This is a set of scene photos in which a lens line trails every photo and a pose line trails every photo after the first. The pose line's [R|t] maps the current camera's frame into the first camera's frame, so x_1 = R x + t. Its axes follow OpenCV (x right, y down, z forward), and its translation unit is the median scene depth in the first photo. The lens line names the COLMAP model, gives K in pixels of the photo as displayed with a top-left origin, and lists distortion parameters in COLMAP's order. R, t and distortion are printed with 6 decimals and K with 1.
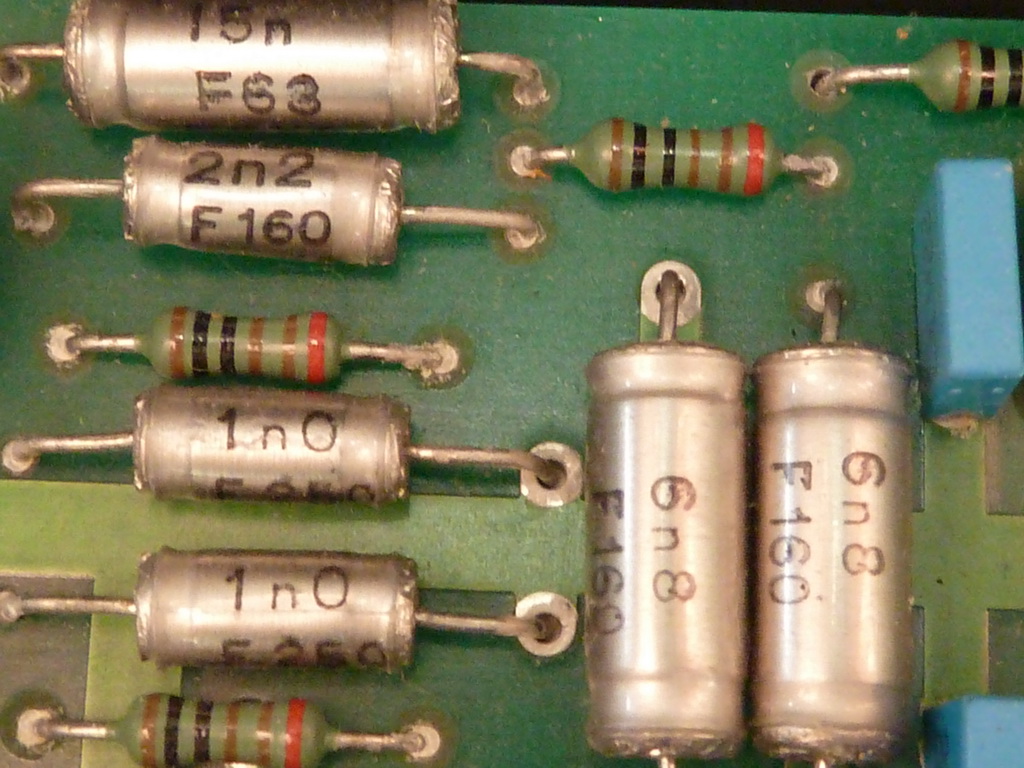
lens RADIAL K [[2301.5, 0, 512.0], [0, 2301.5, 384.0], [0, 0, 1]] dist [-0.035335, -0.265468]
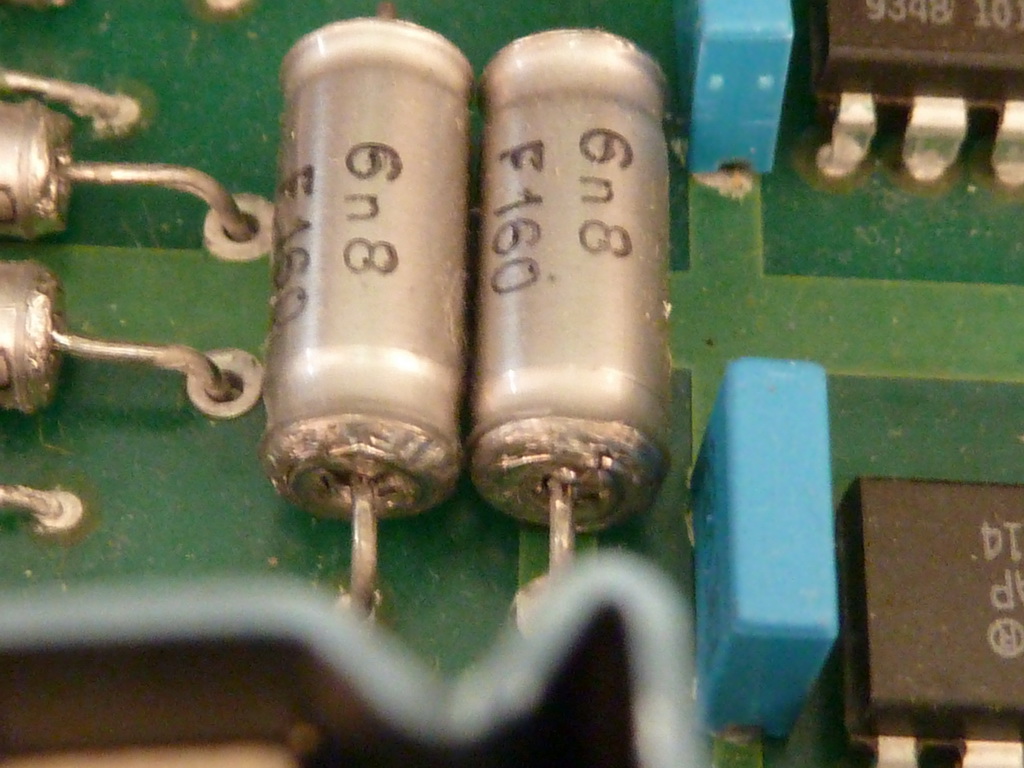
lens RADIAL K [[2301.5, 0, 512.0], [0, 2301.5, 384.0], [0, 0, 1]] dist [-0.035335, -0.265468]
pose [[0.998518, 0.017975, 0.051372, 0.076738], [-0.001284, 0.951407, -0.307933, 0.366692], [-0.054411, 0.307410, 0.950020, 0.236315]]
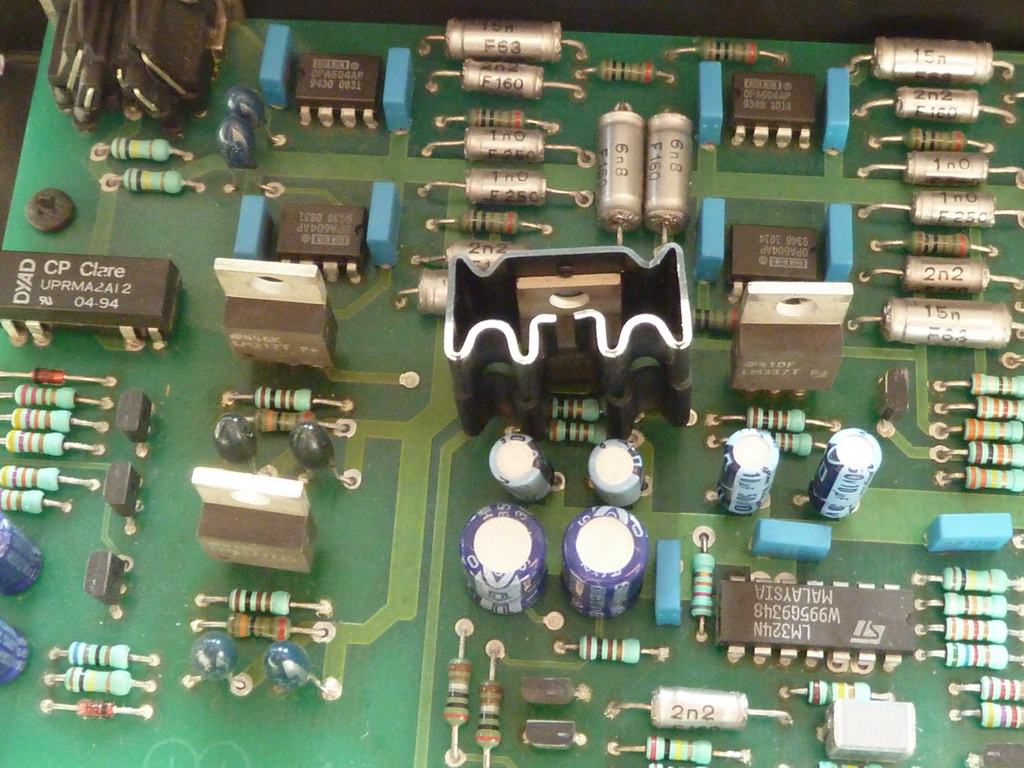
lens RADIAL K [[1659.1, 0, 512.0], [0, 1659.1, 384.0], [0, 0, 1]] dist [-0.036158, 0.029284]
pose [[0.999663, 0.022140, -0.013558, -0.053942], [-0.023915, 0.988541, -0.149049, 0.763734], [0.010103, 0.149323, 0.988737, -1.409521]]
